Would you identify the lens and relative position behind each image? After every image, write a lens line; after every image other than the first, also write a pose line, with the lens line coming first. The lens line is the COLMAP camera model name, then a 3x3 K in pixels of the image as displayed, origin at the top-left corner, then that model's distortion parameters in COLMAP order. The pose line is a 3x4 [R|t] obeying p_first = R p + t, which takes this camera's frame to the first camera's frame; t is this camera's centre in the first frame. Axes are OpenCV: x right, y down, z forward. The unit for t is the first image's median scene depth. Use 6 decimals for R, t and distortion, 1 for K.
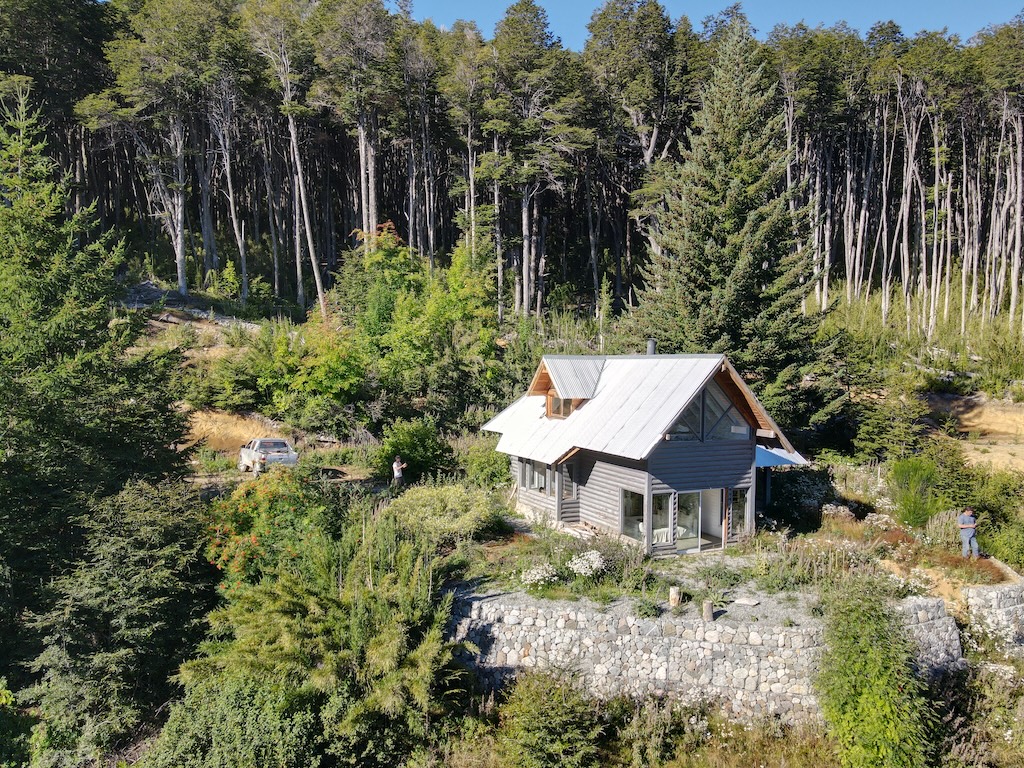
lens RADIAL K [[755.0, 0, 510.2], [0, 755.0, 383.0], [0, 0, 1]] dist [0.017932, 0.012256]
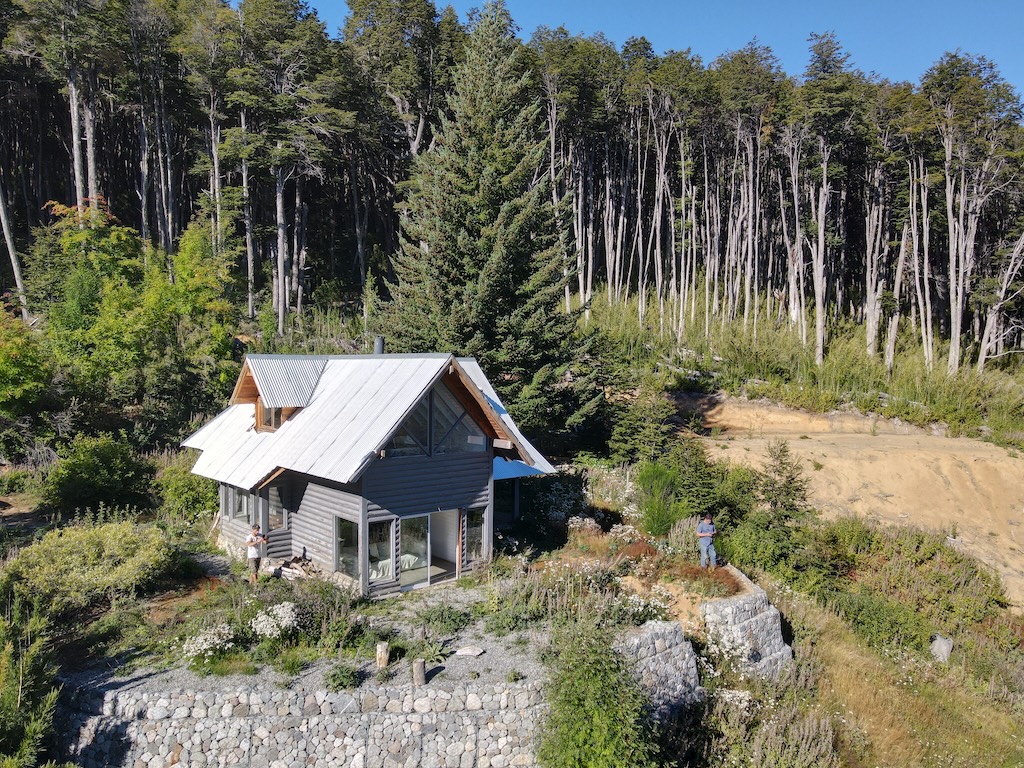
lens RADIAL K [[755.0, 0, 510.2], [0, 755.0, 383.0], [0, 0, 1]] dist [0.017932, 0.012256]
pose [[0.961486, -0.009205, 0.274700, 0.061616], [0.009466, 0.999955, 0.000373, -0.002323], [-0.274691, 0.002241, 0.961530, 0.090621]]
